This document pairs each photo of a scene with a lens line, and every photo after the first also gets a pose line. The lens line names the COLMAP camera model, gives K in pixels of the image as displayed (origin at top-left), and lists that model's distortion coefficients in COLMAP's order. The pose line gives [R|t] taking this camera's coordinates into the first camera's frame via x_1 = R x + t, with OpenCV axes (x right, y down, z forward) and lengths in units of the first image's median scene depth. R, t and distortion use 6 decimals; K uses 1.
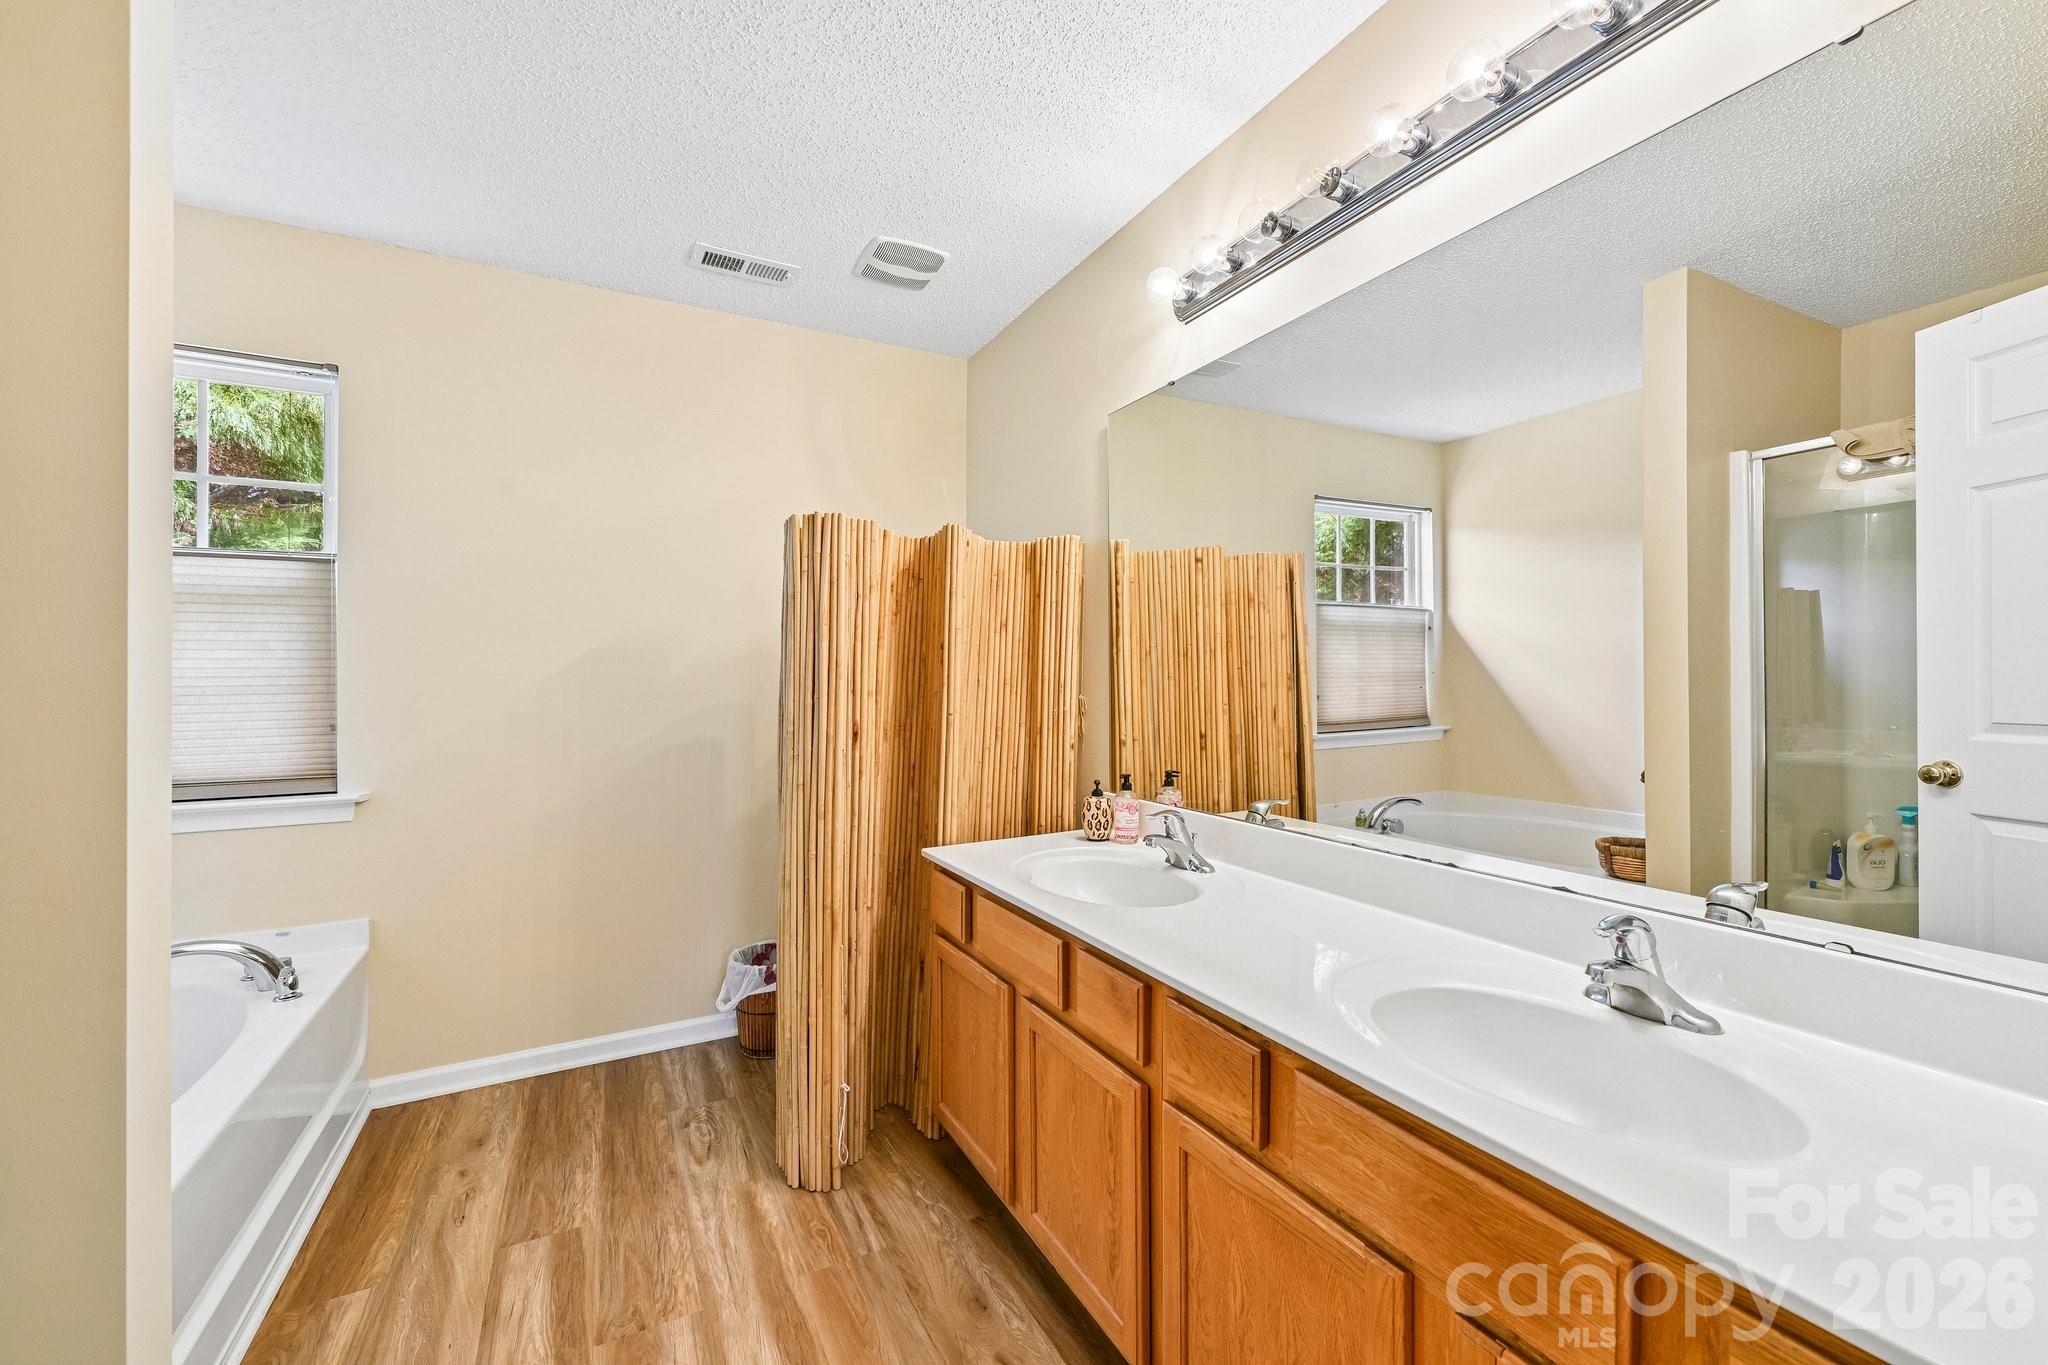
lens RADIAL K [[804.0, 0, 1023.2], [0, 804.0, 667.2], [0, 0, 1]] dist [-0.001796, -0.000692]
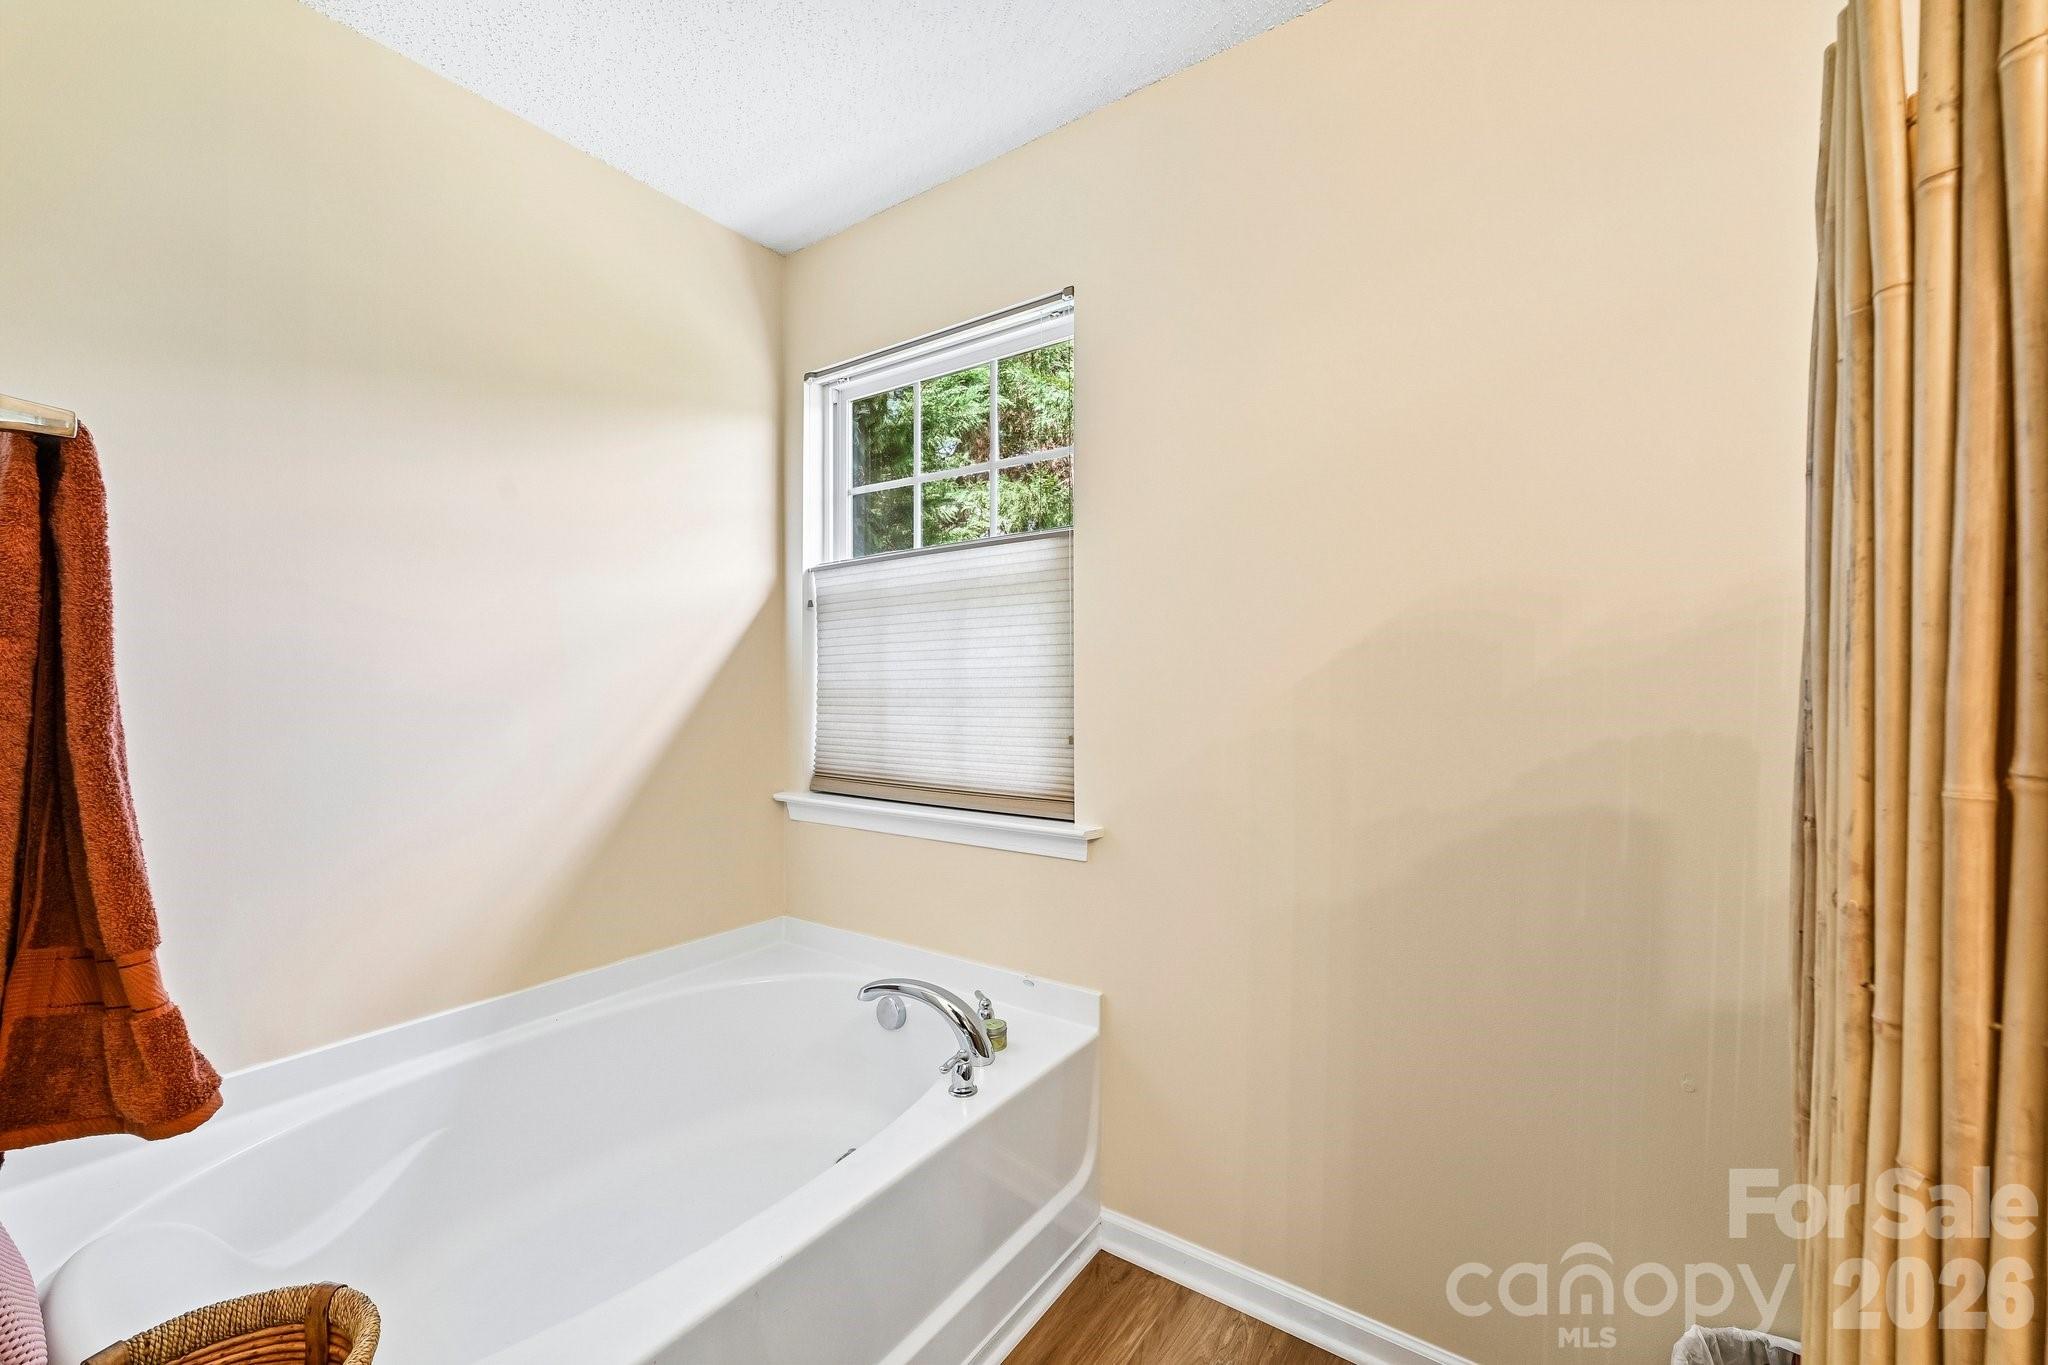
lens RADIAL K [[804.0, 0, 1026.1], [0, 804.0, 673.8], [0, 0, 1]] dist [-0.001796, -0.000692]
pose [[0.459662, -0.004739, -0.888081, -0.169703], [0.009094, 0.999958, -0.000628, 0.008860], [0.888047, -0.007787, 0.459686, 0.598905]]
